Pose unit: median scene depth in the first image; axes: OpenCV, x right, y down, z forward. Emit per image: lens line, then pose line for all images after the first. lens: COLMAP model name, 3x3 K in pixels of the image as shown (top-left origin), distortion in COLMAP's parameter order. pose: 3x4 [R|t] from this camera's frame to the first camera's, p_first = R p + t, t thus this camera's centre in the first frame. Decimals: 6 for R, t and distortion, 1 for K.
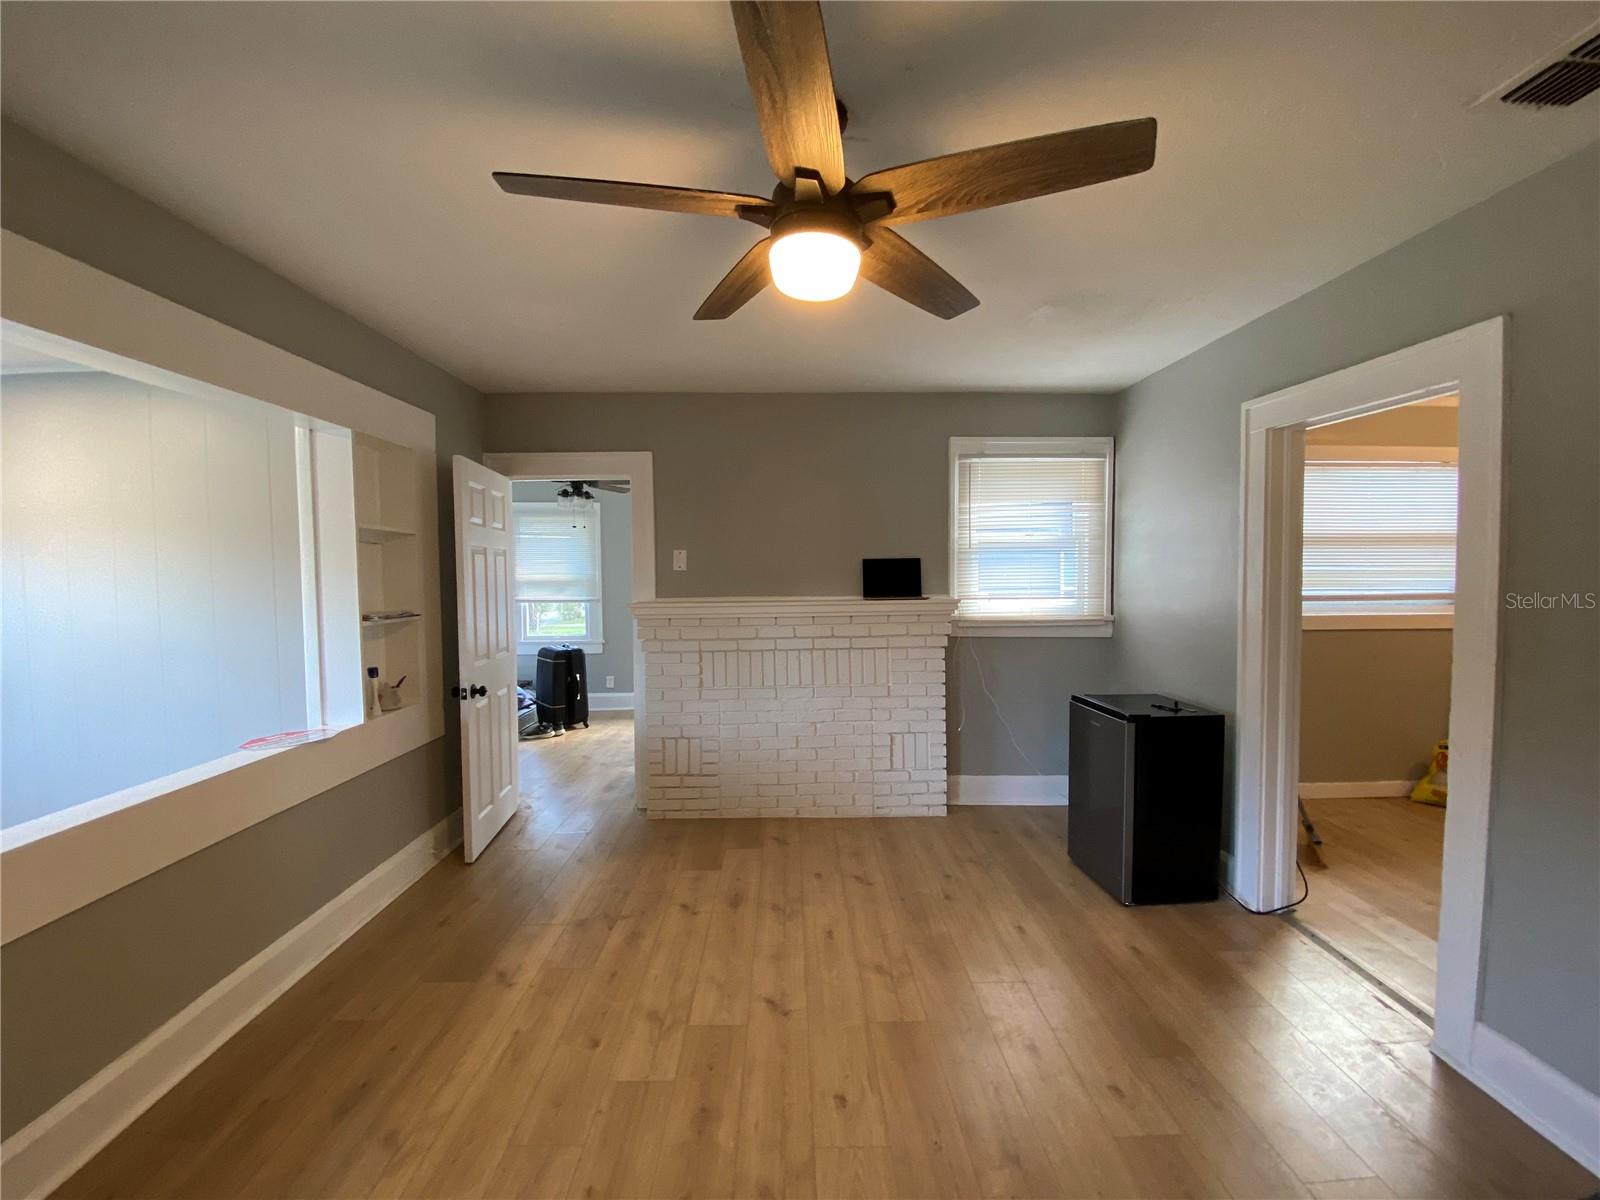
lens RADIAL K [[646.4, 0, 807.5], [0, 646.4, 597.2], [0, 0, 1]] dist [0.000133, -0.012140]
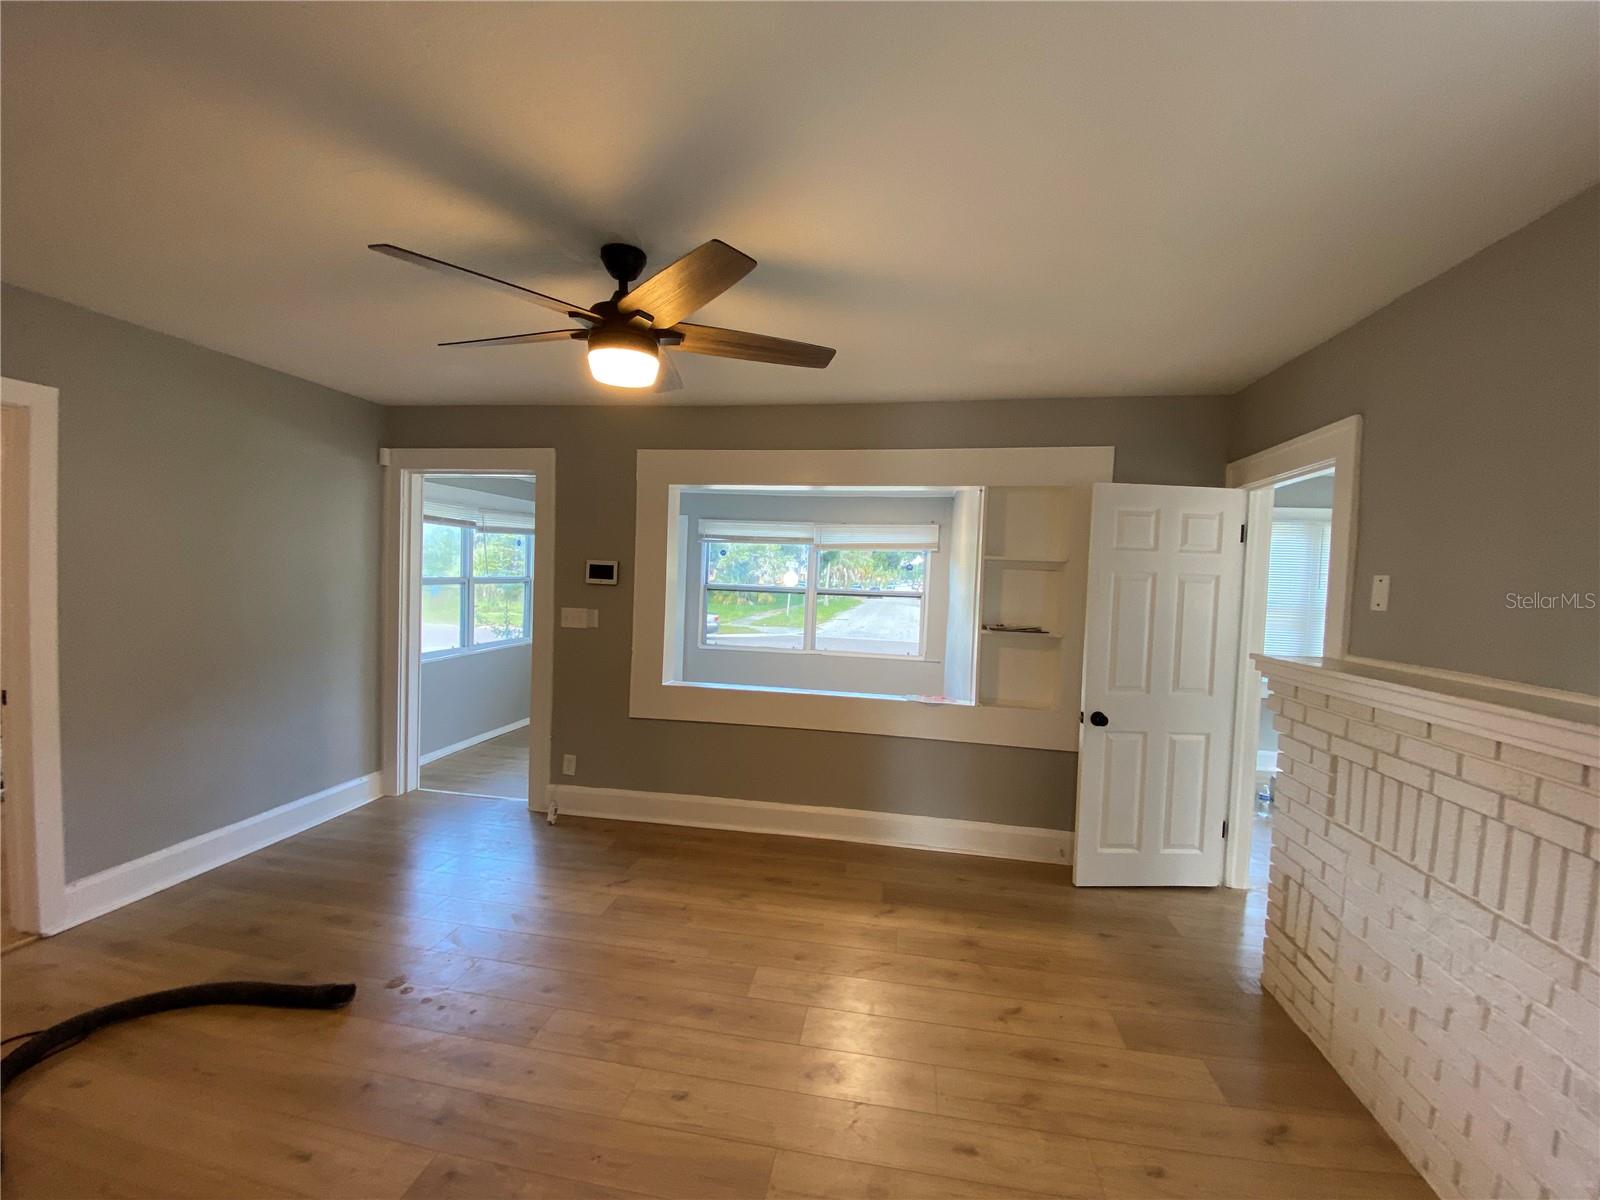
lens RADIAL K [[652.0, 0, 790.4], [0, 652.0, 599.2], [0, 0, 1]] dist [0.001746, -0.008798]
pose [[-0.214858, 0.040858, -0.975790, 0.657675], [-0.066221, 0.996216, 0.056295, -0.069434], [0.974398, 0.076713, -0.211339, 0.858173]]
